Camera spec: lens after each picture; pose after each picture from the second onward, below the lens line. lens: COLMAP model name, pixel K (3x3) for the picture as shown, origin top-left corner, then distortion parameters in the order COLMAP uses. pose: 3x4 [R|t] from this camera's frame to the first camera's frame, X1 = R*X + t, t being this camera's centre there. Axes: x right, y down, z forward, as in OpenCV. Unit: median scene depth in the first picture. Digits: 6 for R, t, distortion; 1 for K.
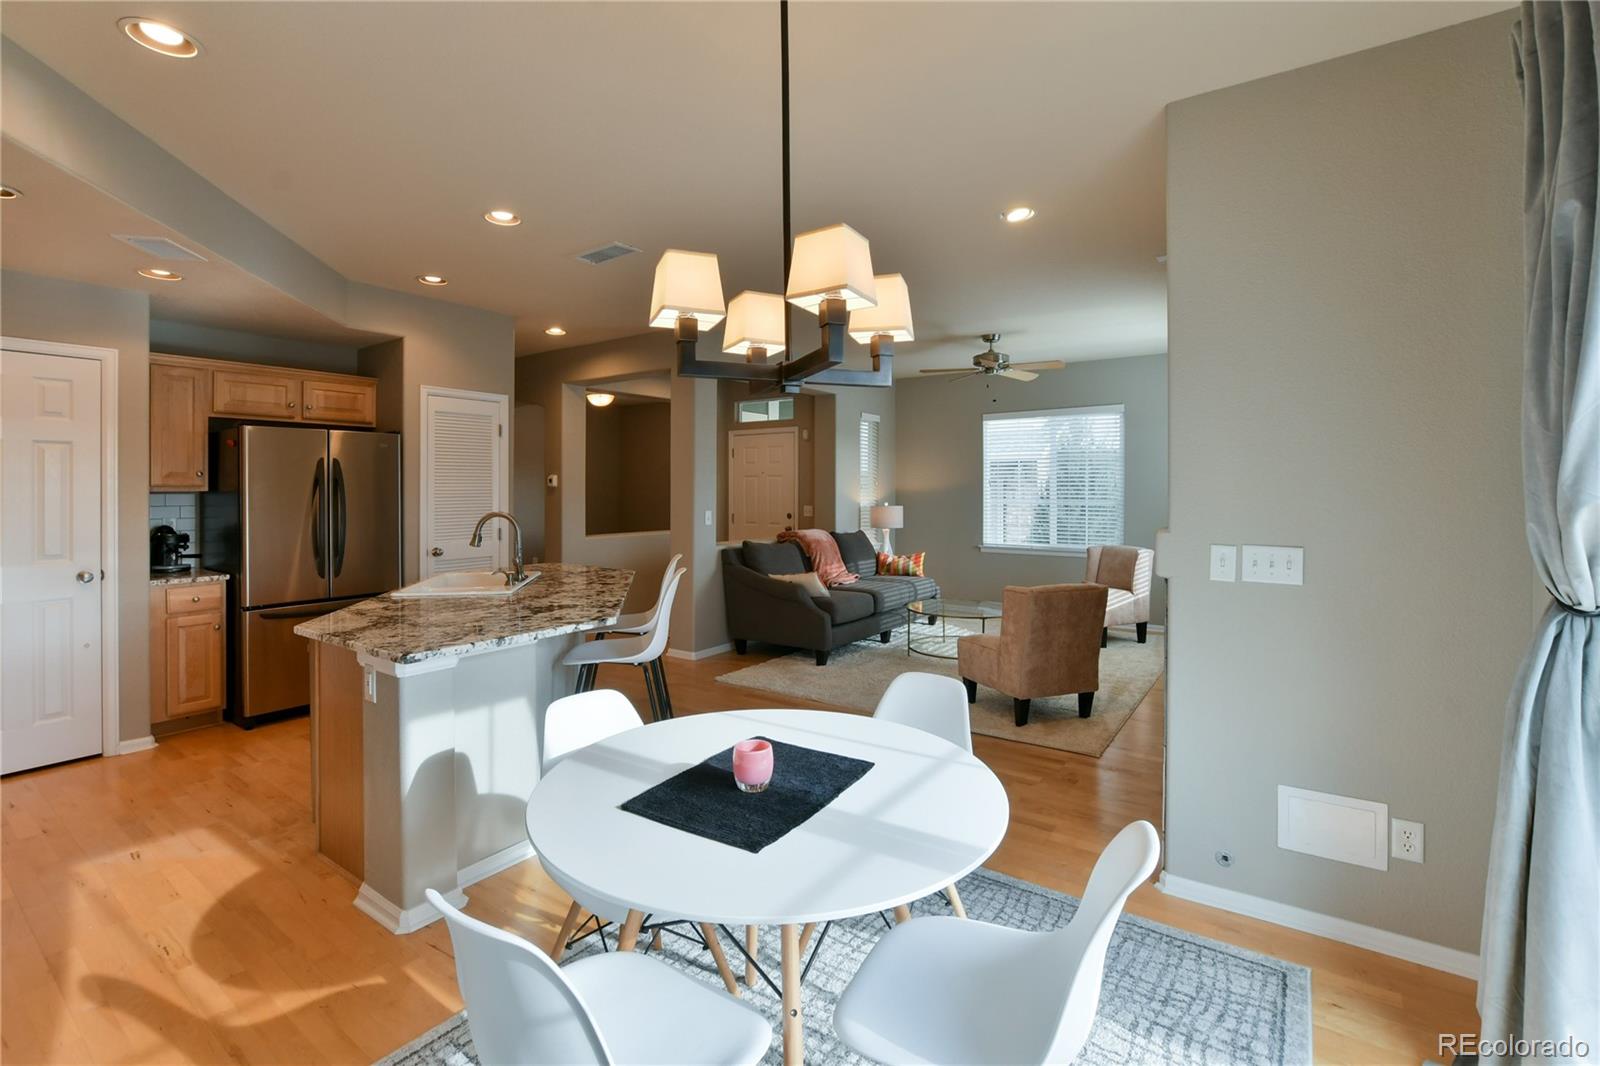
lens RADIAL K [[720.0, 0, 783.8], [0, 720.0, 488.3], [0, 0, 1]] dist [-0.025529, 0.003842]
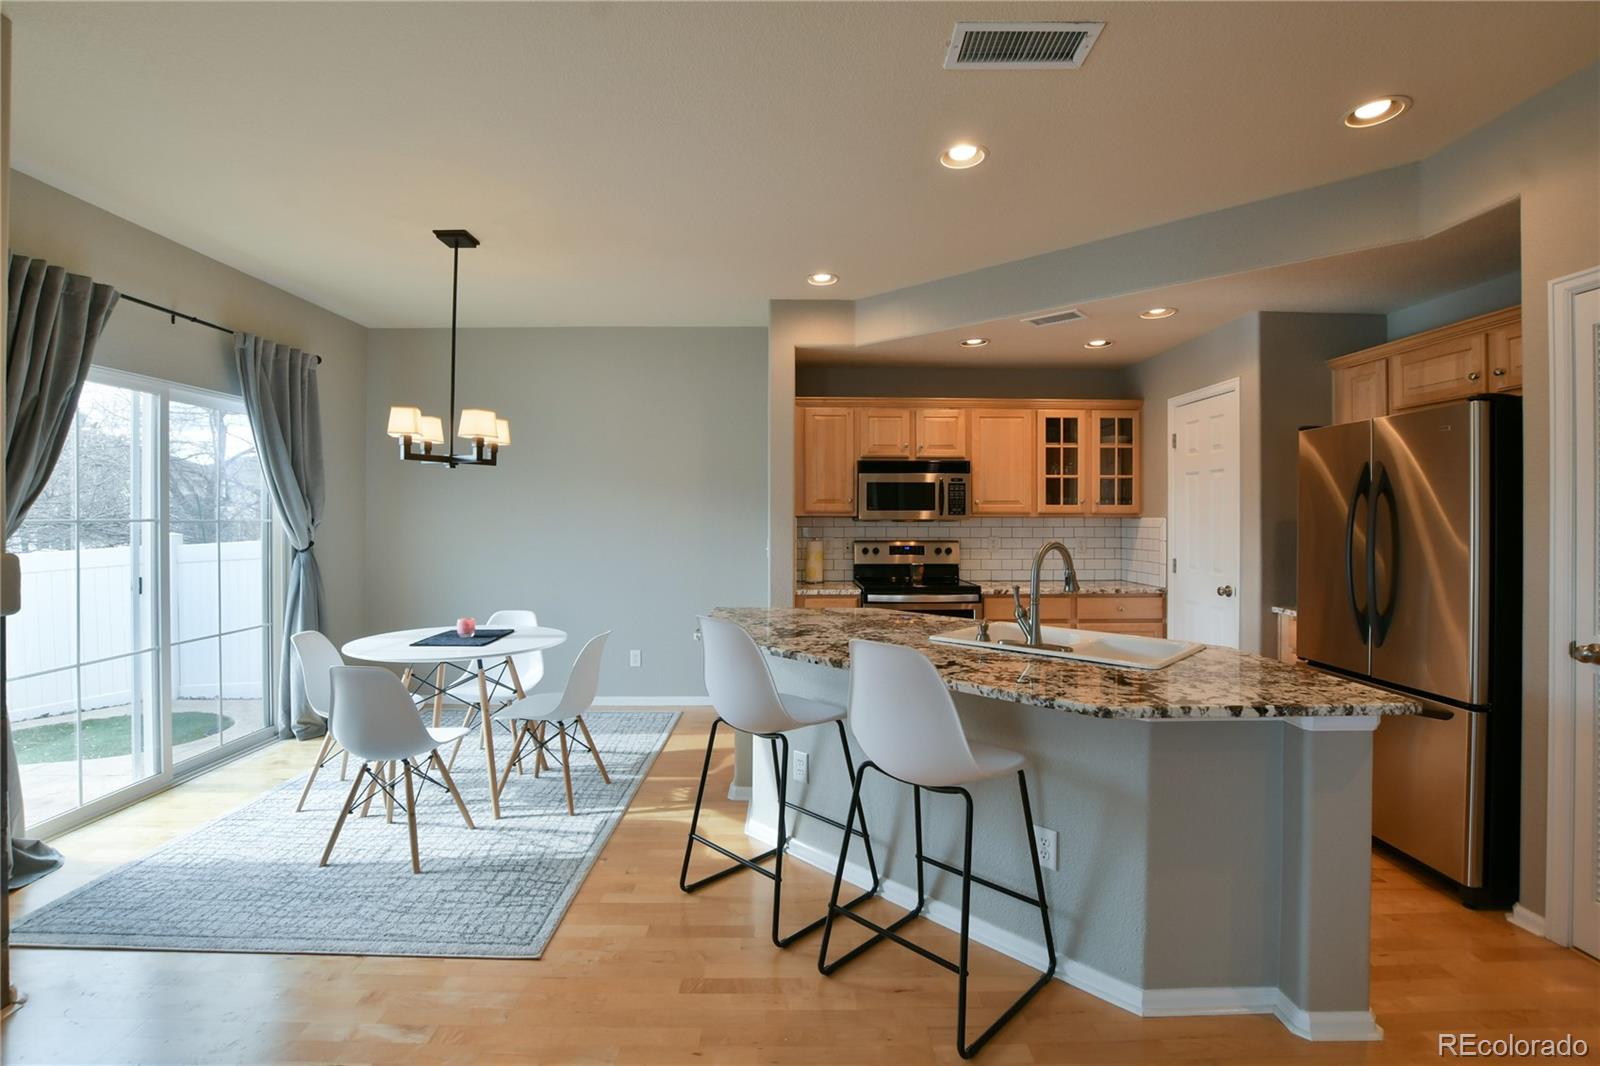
lens RADIAL K [[705.6, 0, 799.5], [0, 705.6, 516.0], [0, 0, 1]] dist [-0.033923, 0.004694]
pose [[-0.802110, -0.001820, -0.597174, 0.137179], [-0.000375, 0.999997, -0.002543, 0.008224], [0.597177, -0.001816, -0.802108, 1.035367]]
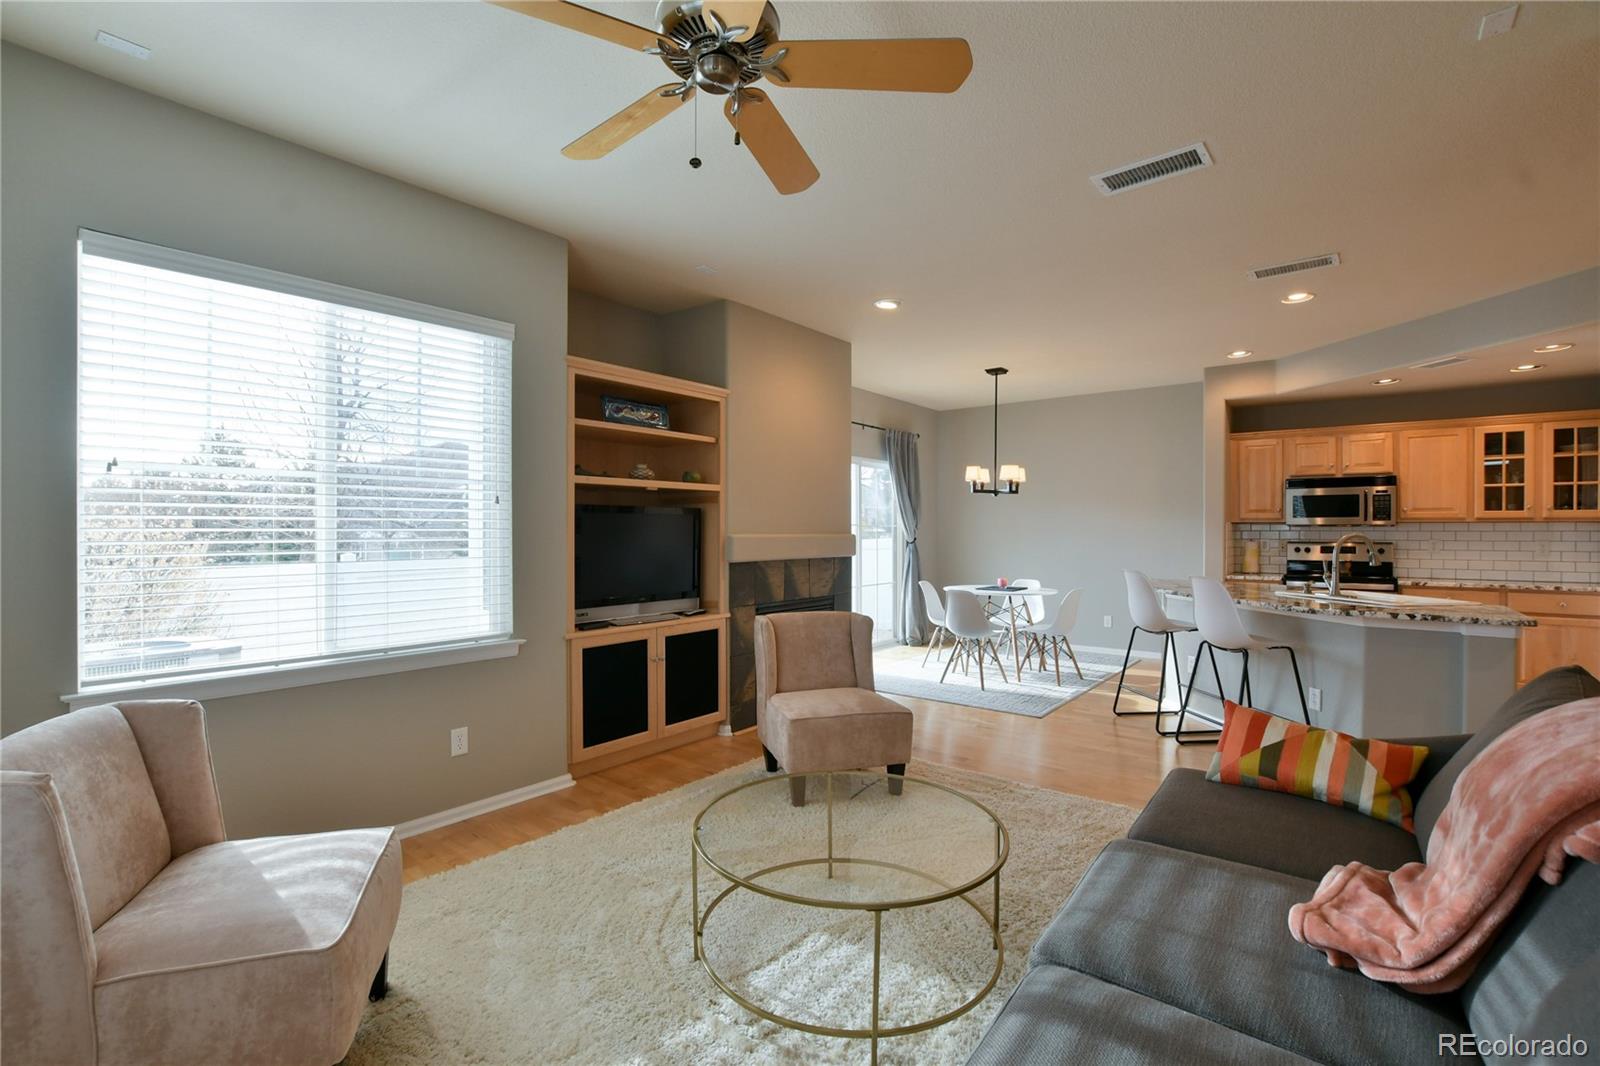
lens RADIAL K [[720.0, 0, 797.7], [0, 720.0, 531.9], [0, 0, 1]] dist [-0.025529, 0.003842]
pose [[-0.999169, -0.001978, 0.040712, 0.301662], [-0.001934, 0.999997, 0.001123, 0.023266], [-0.040714, 0.001043, -0.999170, 1.584155]]
